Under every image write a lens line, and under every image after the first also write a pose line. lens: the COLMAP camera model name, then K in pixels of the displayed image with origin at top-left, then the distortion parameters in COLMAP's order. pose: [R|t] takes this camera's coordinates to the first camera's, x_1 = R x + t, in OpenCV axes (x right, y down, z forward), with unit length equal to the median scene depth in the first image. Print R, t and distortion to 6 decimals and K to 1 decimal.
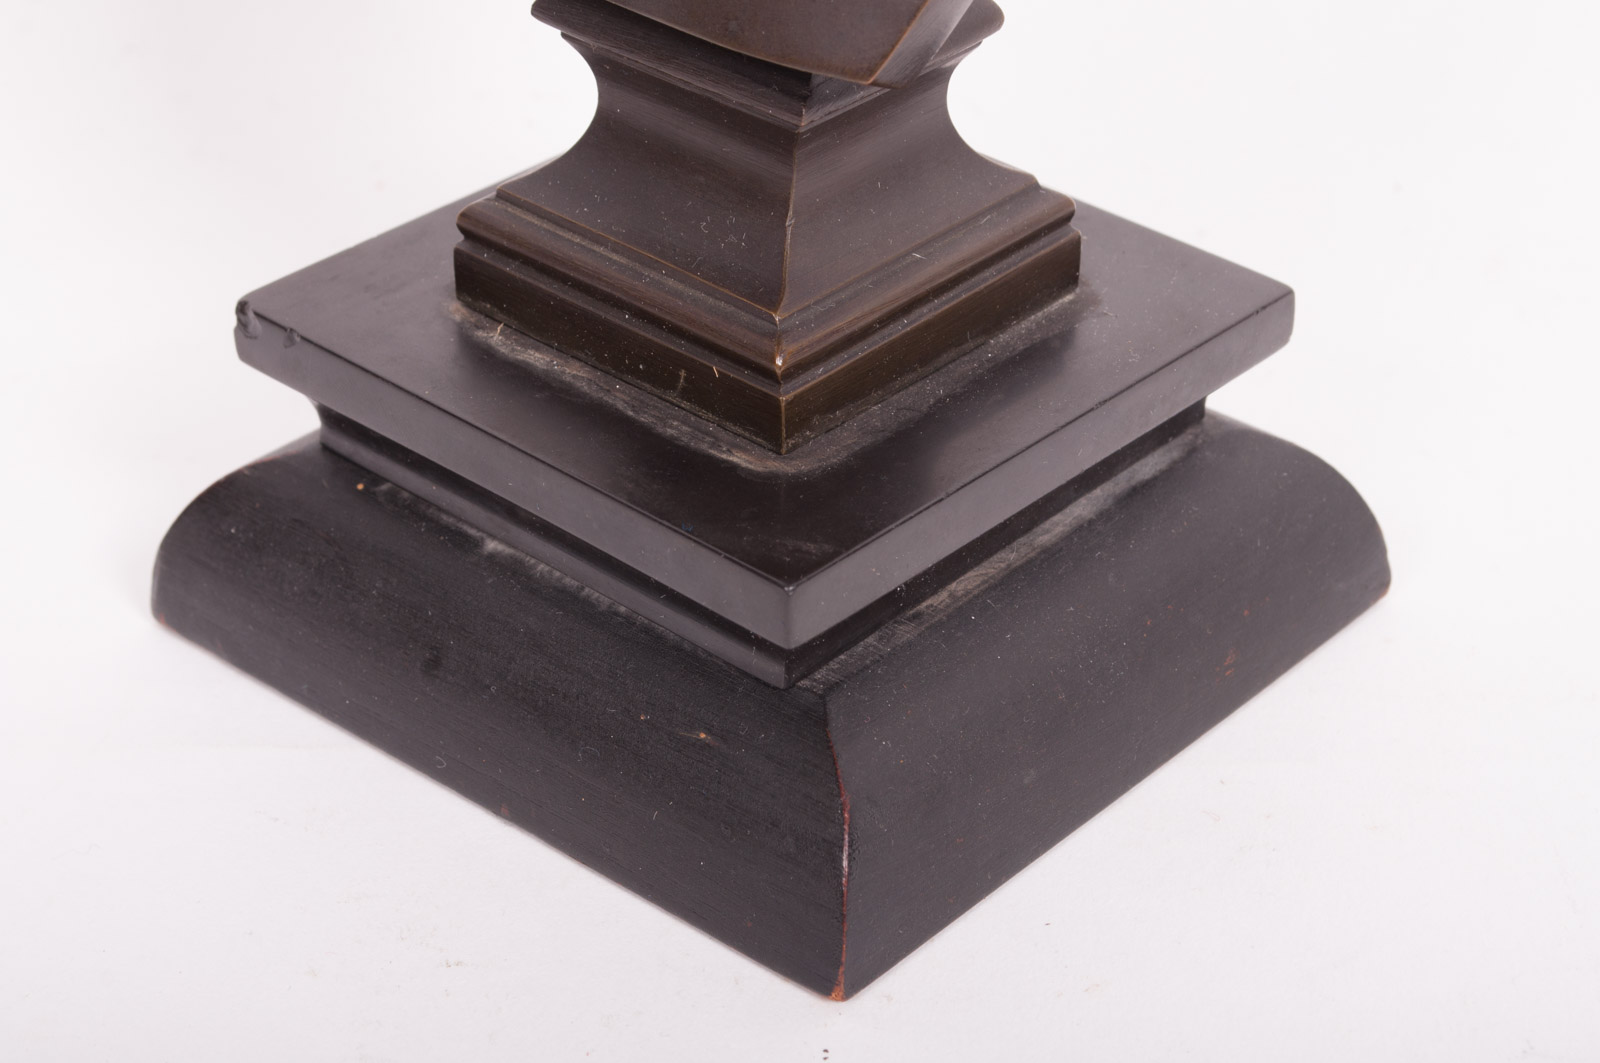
lens RADIAL K [[3438.0, 0, 800.0], [0, 3438.0, 531.5], [0, 0, 1]] dist [0.032541, 0.014939]
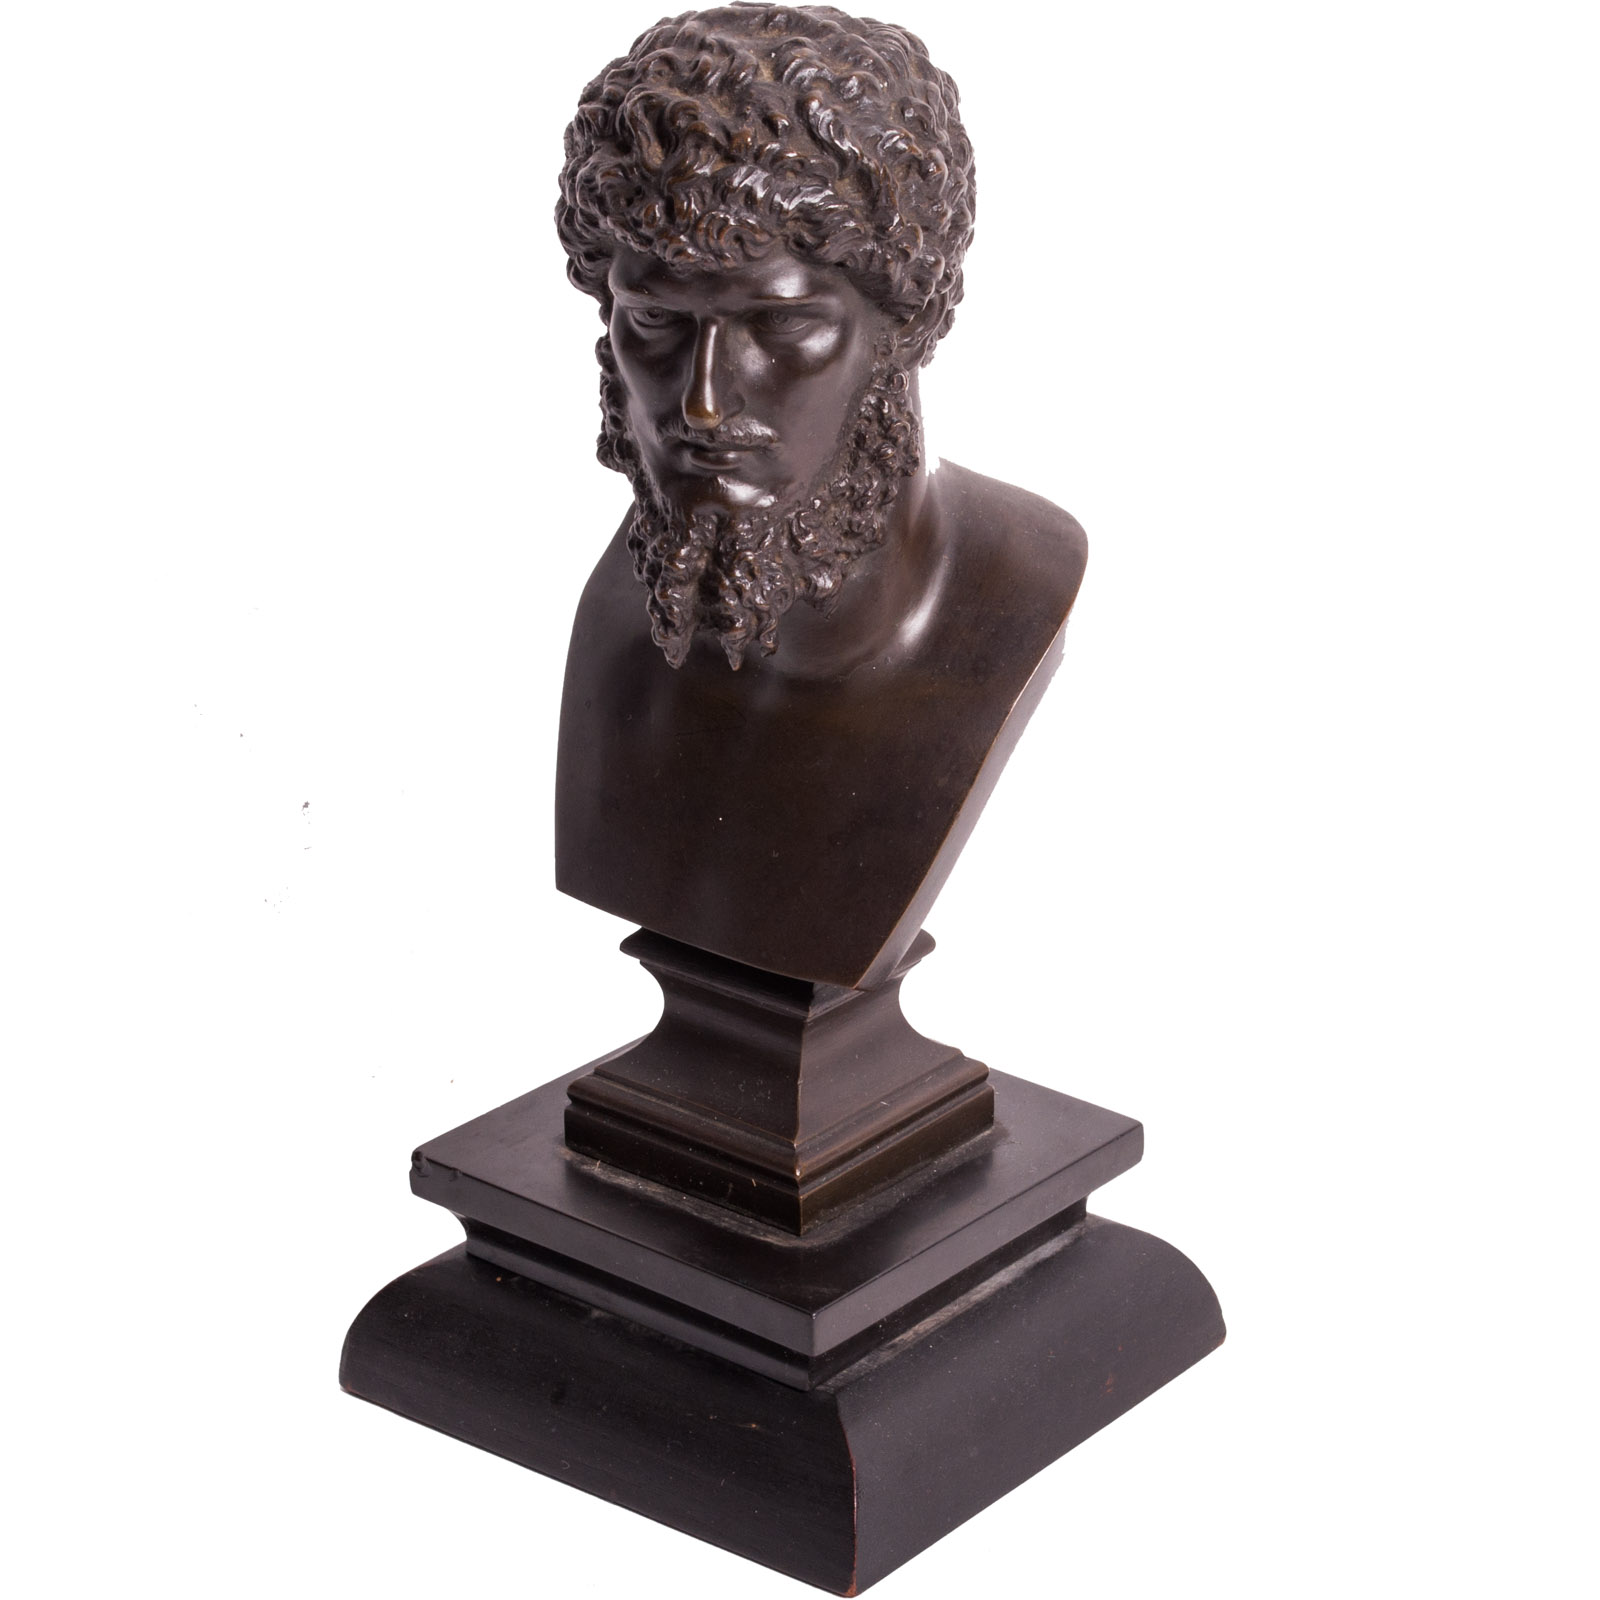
lens RADIAL K [[4451.0, 0, 800.0], [0, 4451.0, 800.0], [0, 0, 1]] dist [-0.028536, -0.442326]
pose [[0.998972, -0.027121, 0.036324, -0.067826], [0.033009, 0.984399, -0.172824, 0.120649], [-0.031070, 0.173846, 0.984283, -0.904580]]
